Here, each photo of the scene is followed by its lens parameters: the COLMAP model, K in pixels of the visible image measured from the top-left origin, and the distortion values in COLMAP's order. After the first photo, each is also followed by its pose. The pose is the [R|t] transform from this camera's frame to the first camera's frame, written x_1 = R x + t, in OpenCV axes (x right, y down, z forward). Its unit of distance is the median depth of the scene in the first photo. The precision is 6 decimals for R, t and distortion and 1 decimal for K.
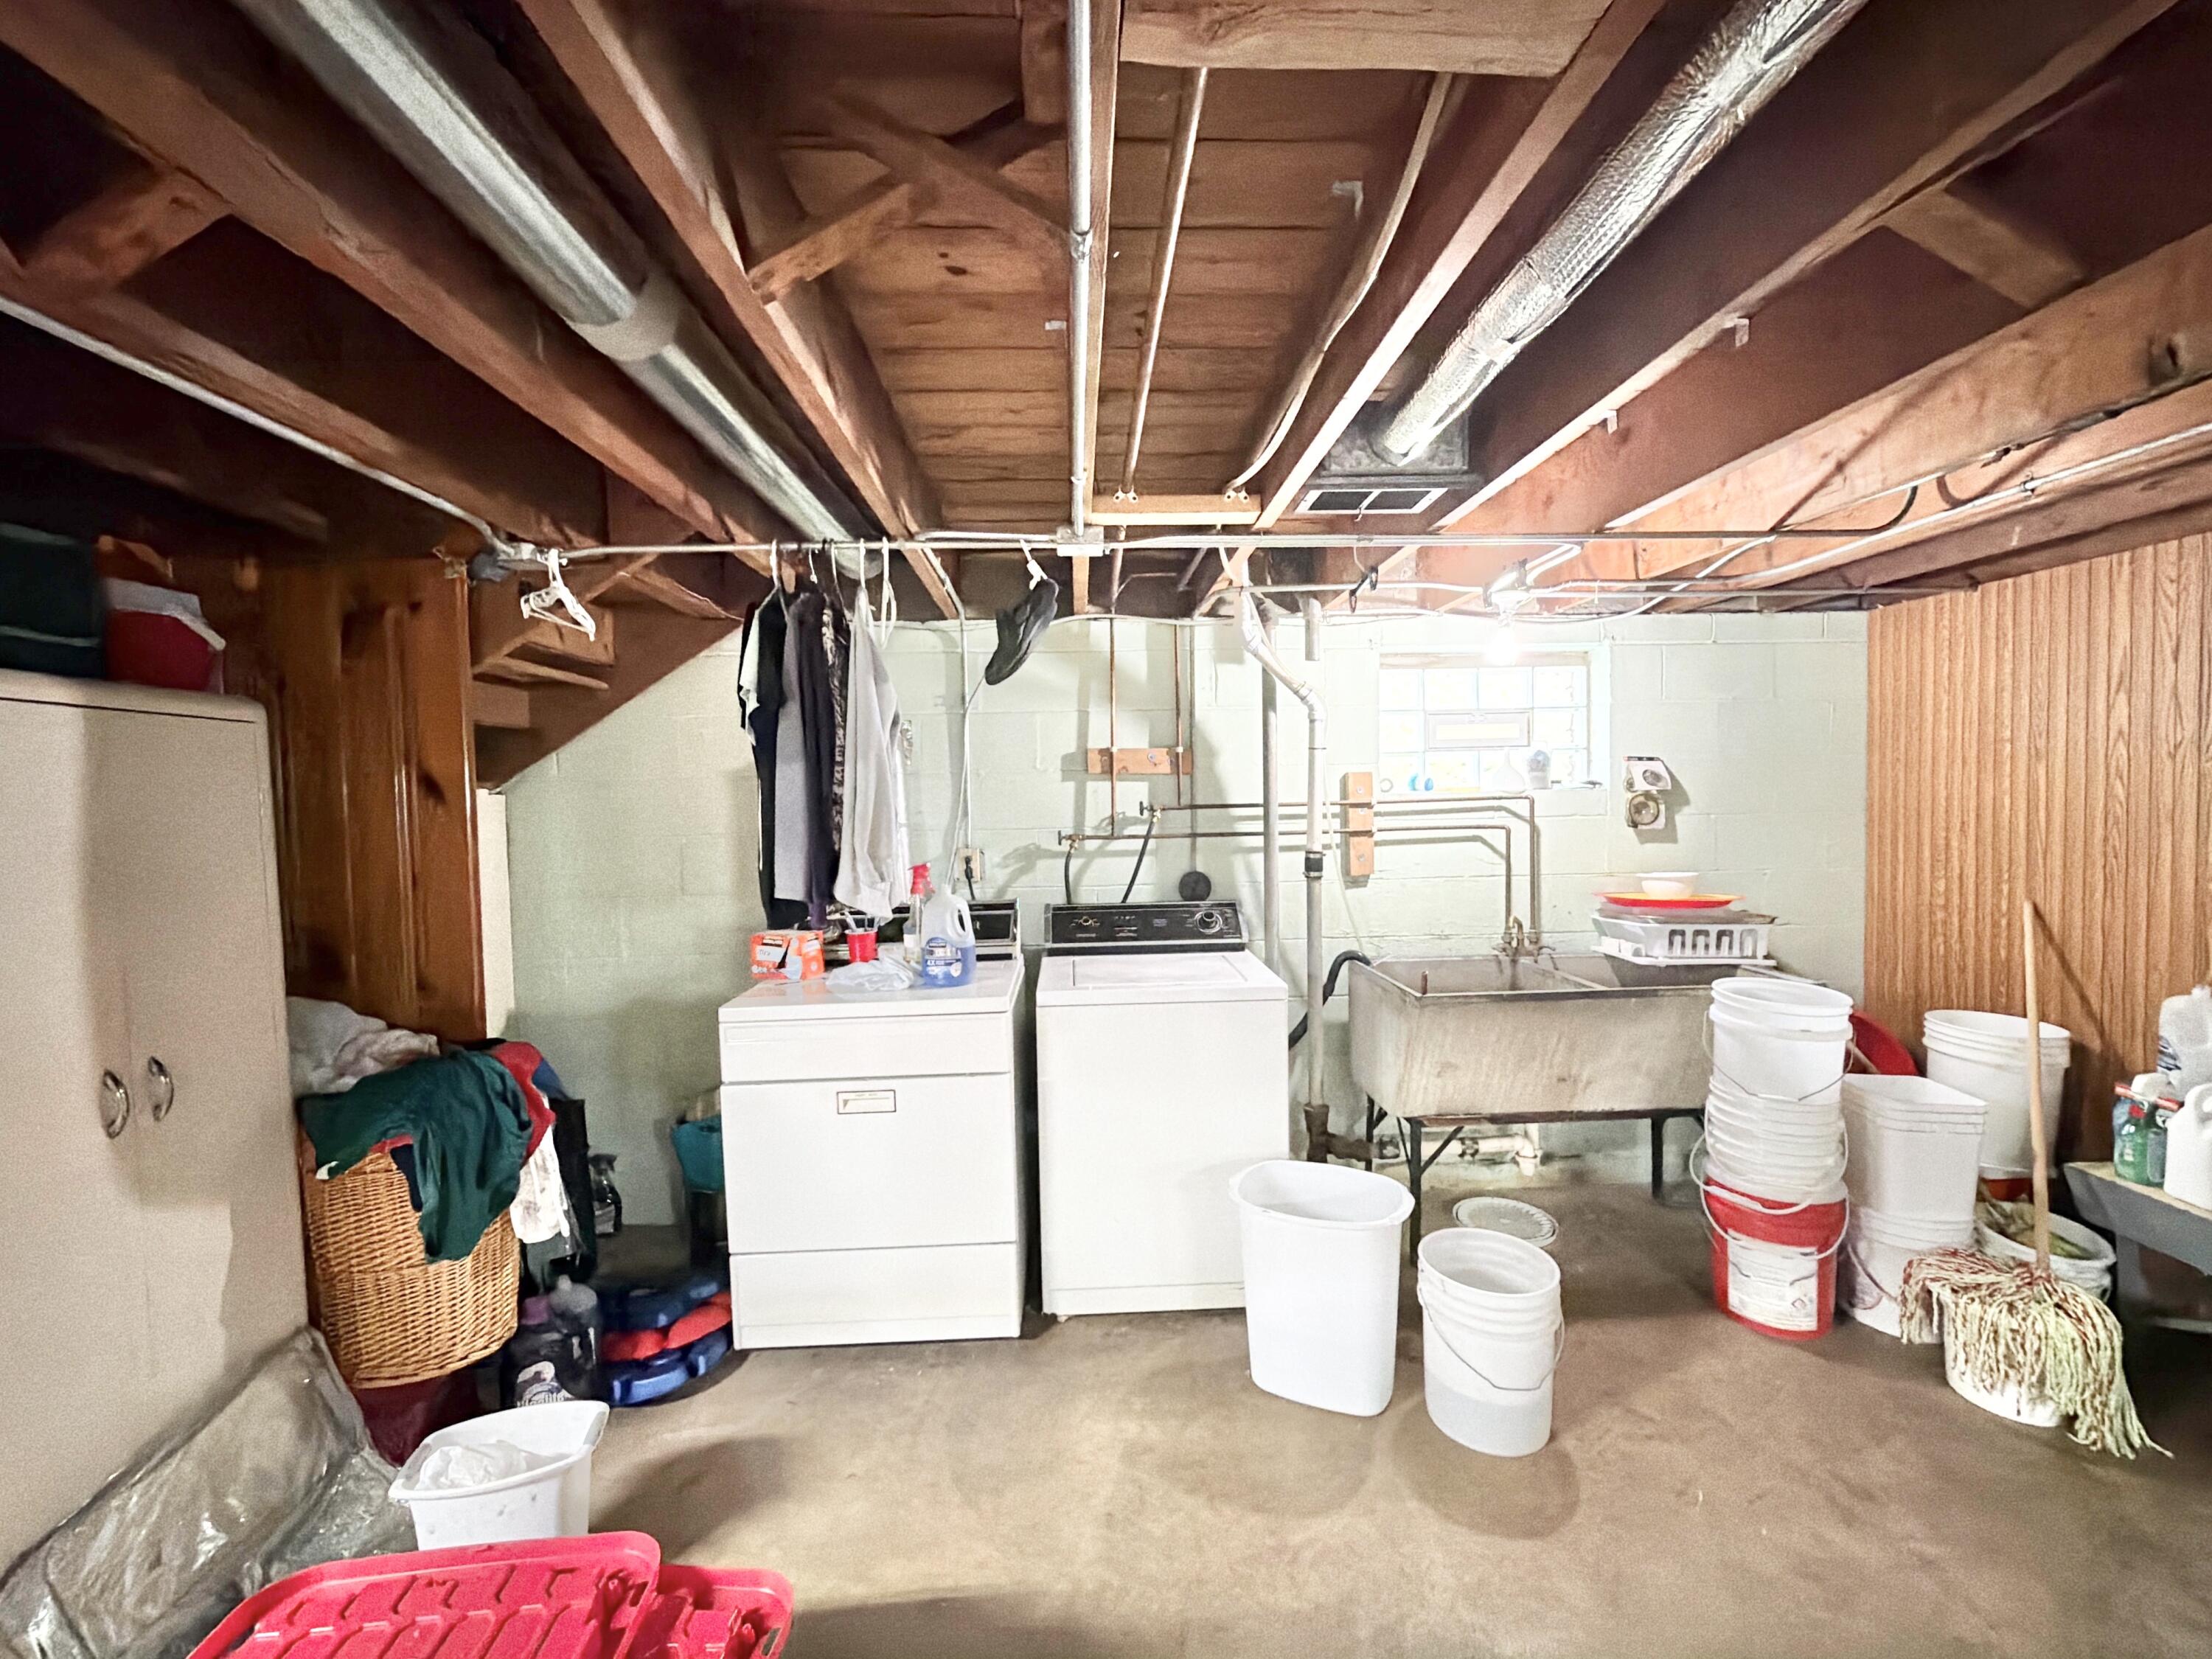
lens RADIAL K [[902.5, 0, 1102.0], [0, 902.5, 835.1], [0, 0, 1]] dist [0.001300, -0.001127]
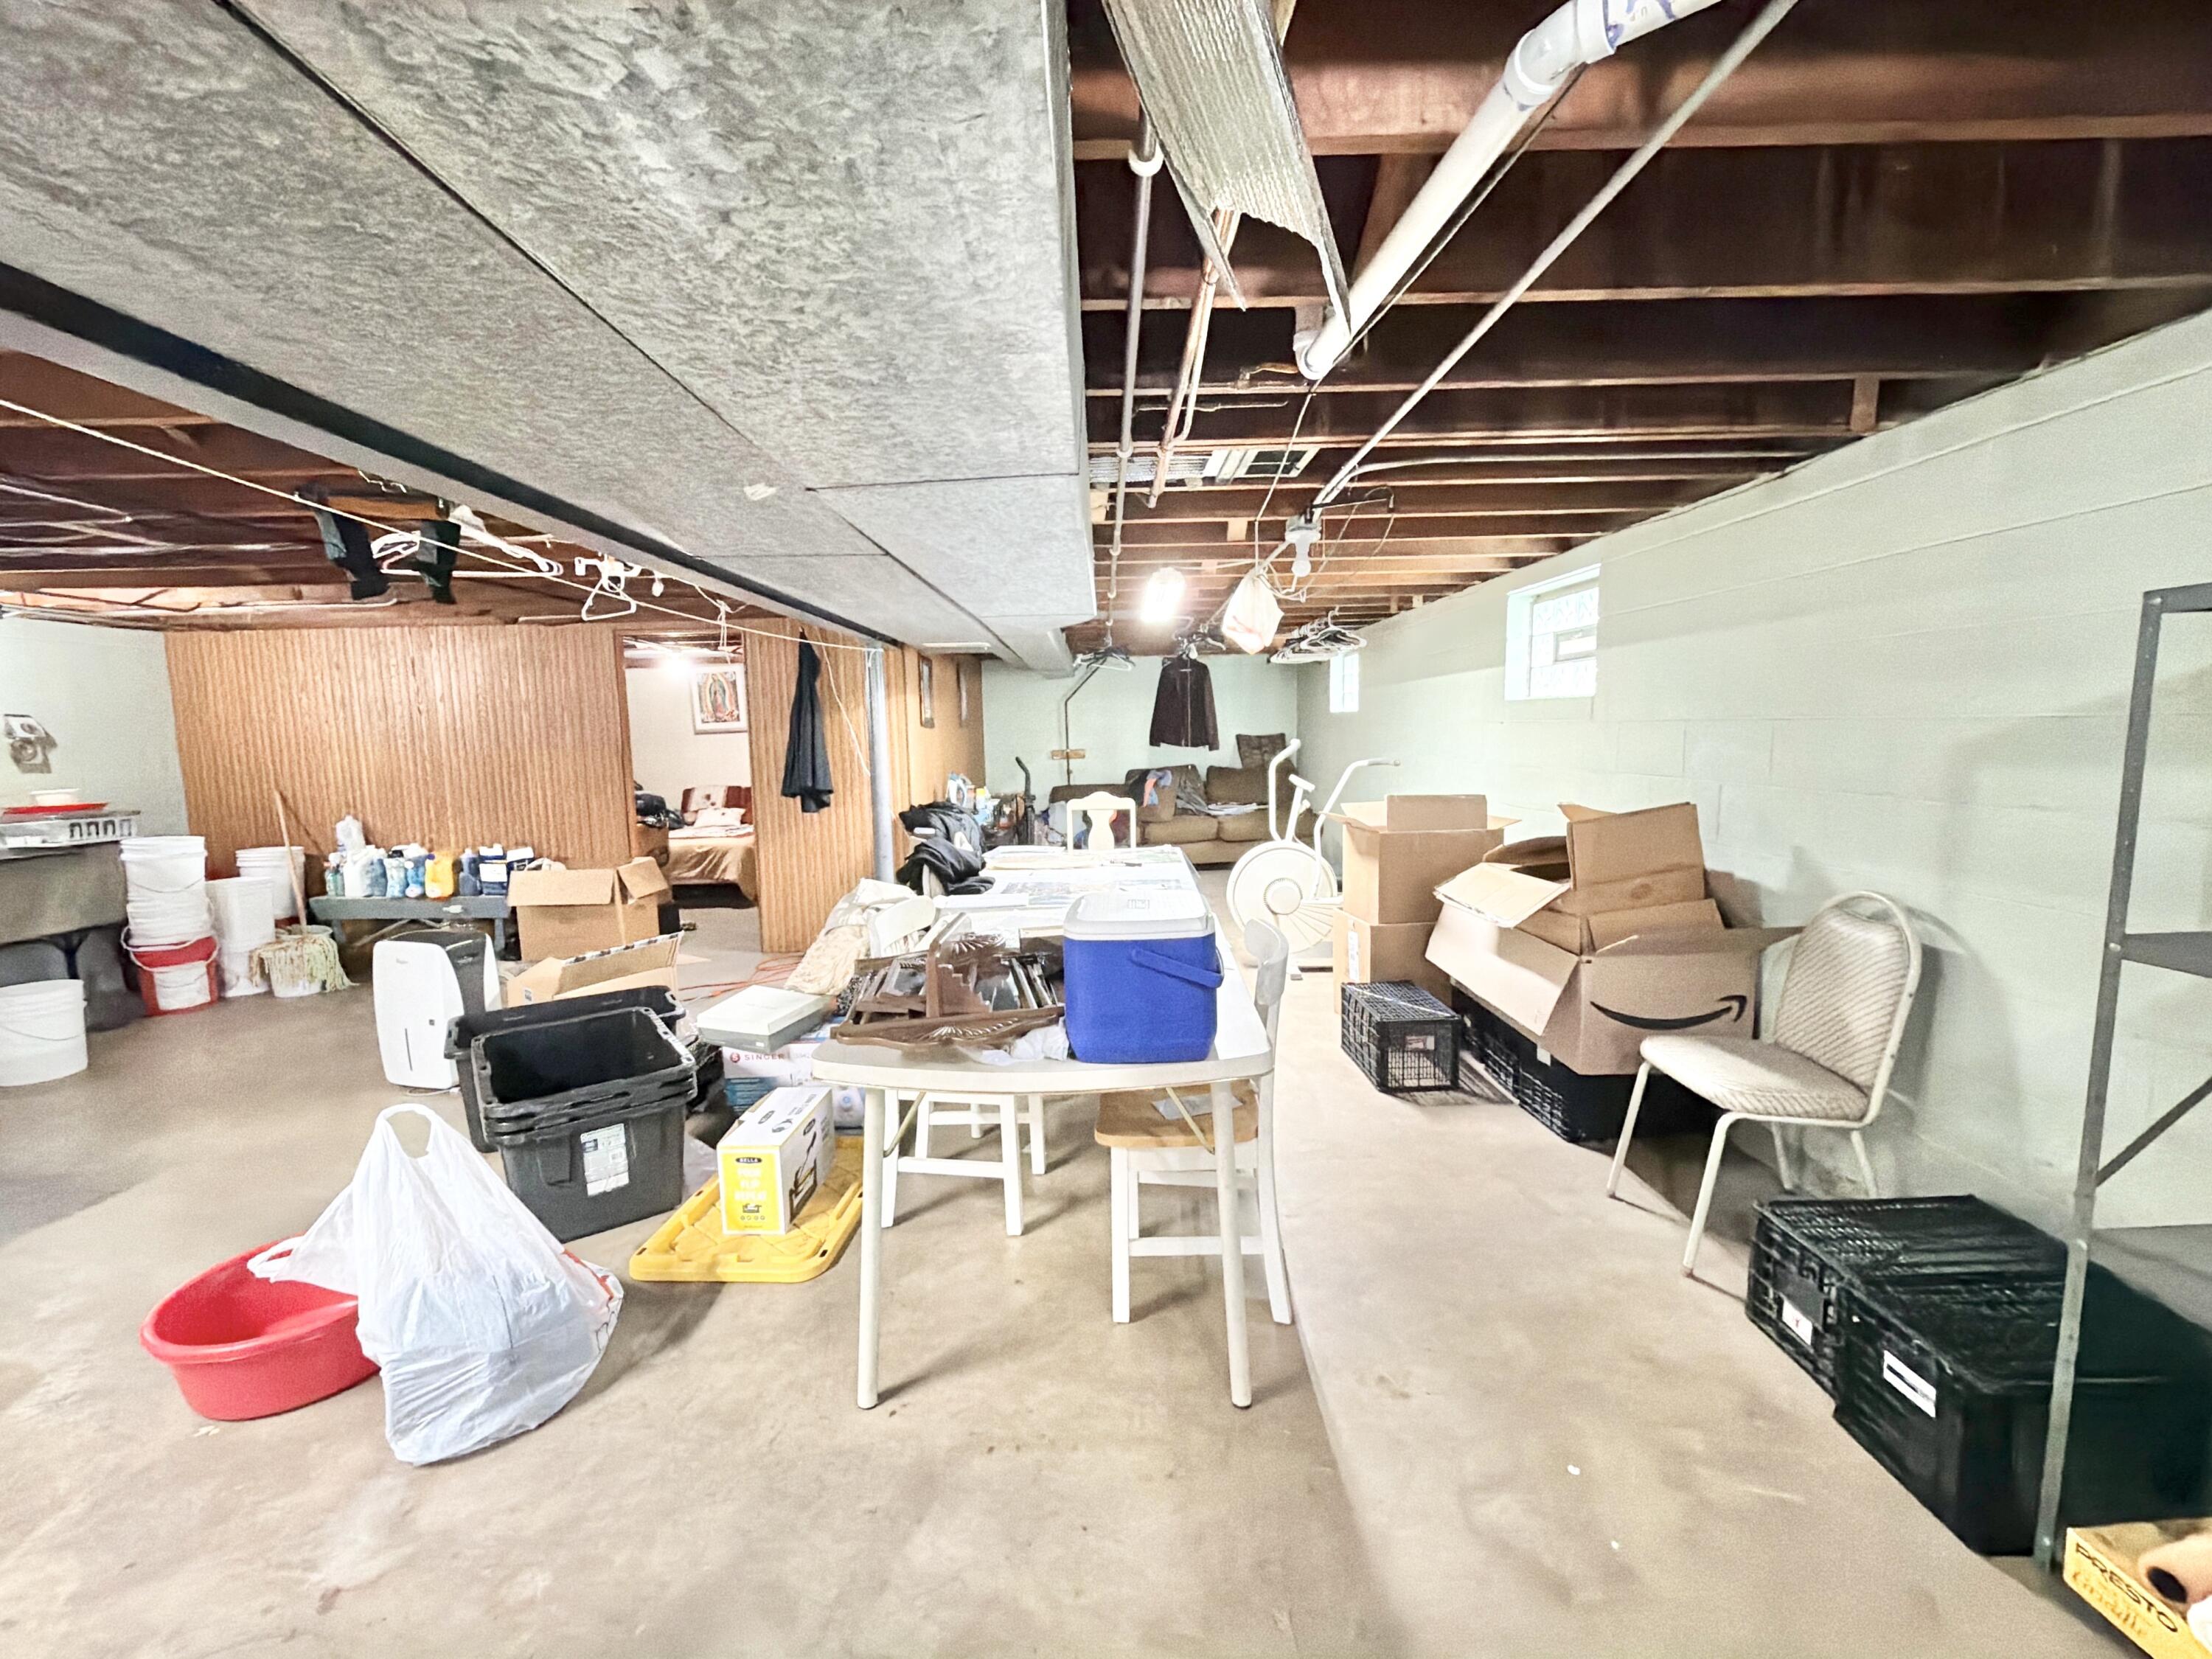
lens RADIAL K [[902.5, 0, 1114.9], [0, 902.5, 828.9], [0, 0, 1]] dist [0.001300, -0.001127]
pose [[0.013228, -0.086504, 0.996164, -0.922789], [0.066096, 0.994148, 0.085451, 0.098459], [-0.997726, 0.064712, 0.018868, -0.861215]]
